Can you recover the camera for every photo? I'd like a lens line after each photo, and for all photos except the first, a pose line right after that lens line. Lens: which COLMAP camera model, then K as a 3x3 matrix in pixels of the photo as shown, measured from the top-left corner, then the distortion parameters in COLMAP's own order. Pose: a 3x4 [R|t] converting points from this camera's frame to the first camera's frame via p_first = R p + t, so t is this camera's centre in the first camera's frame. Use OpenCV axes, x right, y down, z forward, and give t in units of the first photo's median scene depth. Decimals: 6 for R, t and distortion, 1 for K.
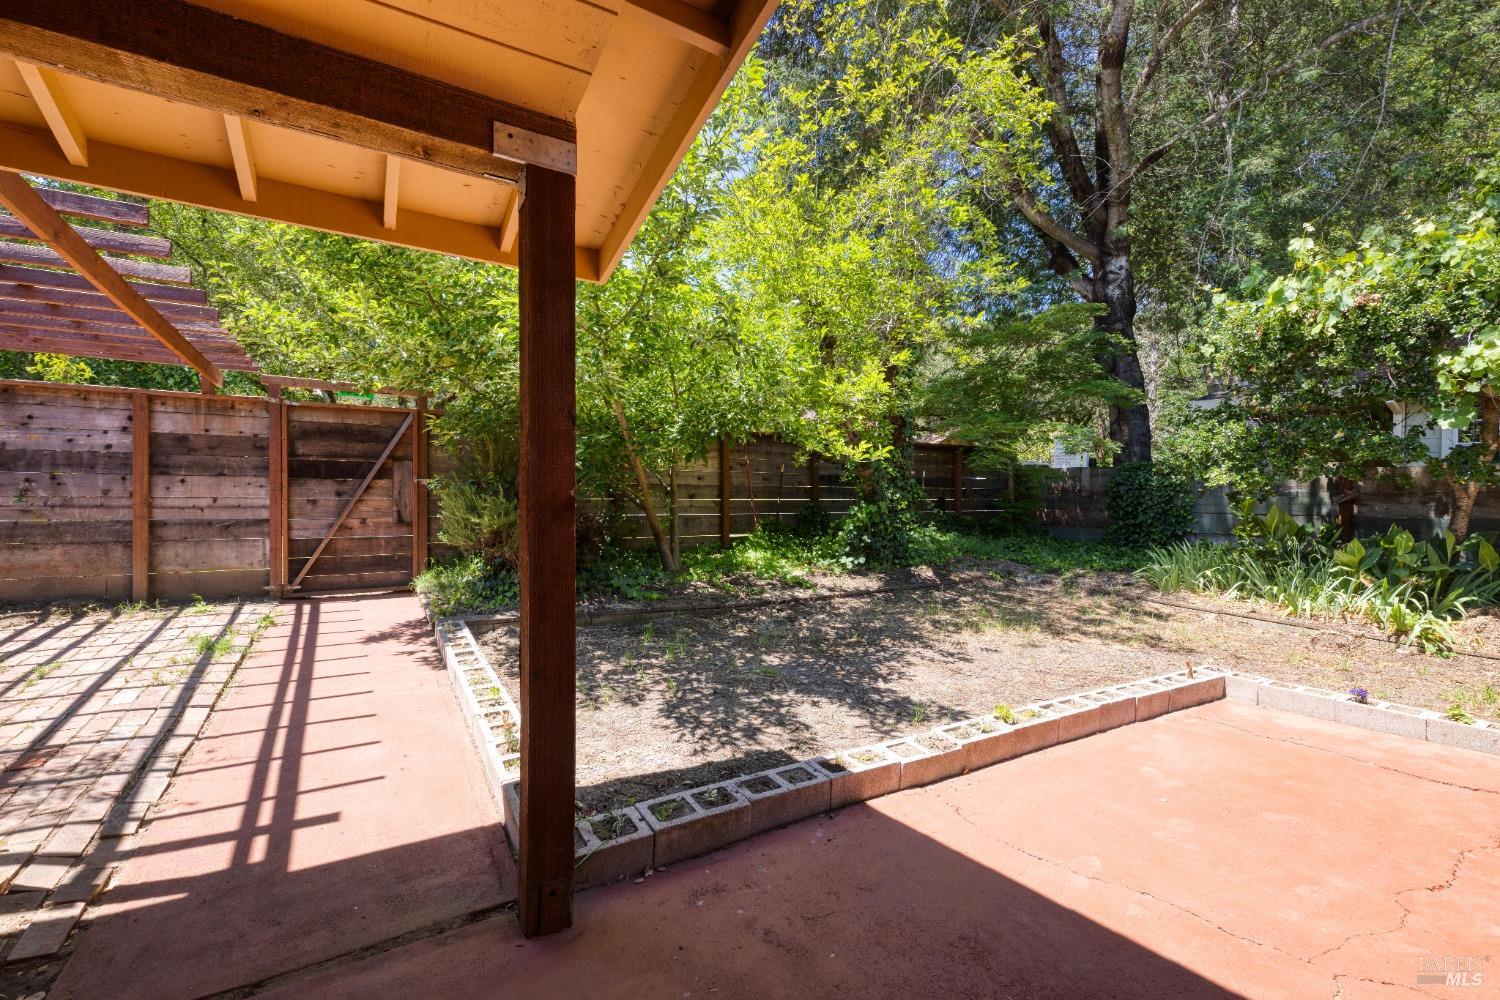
lens RADIAL K [[627.6, 0, 749.5], [0, 627.6, 494.7], [0, 0, 1]] dist [0.007456, -0.000322]
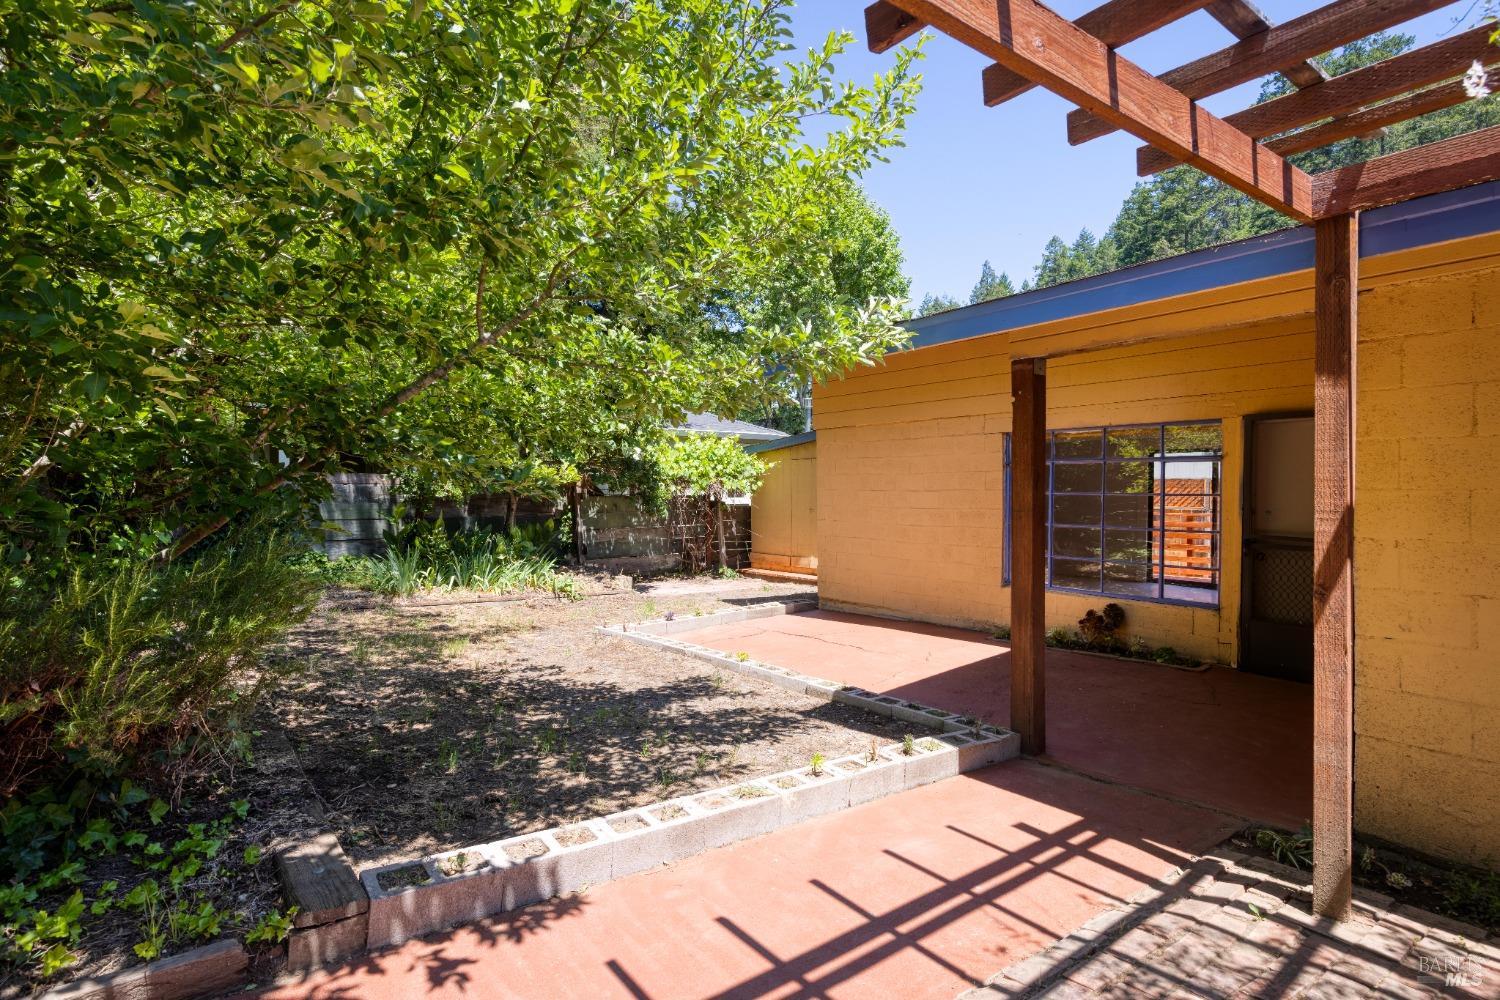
lens RADIAL K [[774.6, 0, 751.6], [0, 774.6, 494.8], [0, 0, 1]] dist [0.004401, 0.000852]
pose [[-0.122277, -0.012194, 0.992421, -1.376755], [0.005870, 0.999898, 0.013009, -0.060368], [-0.992479, 0.007416, -0.122193, 1.156692]]
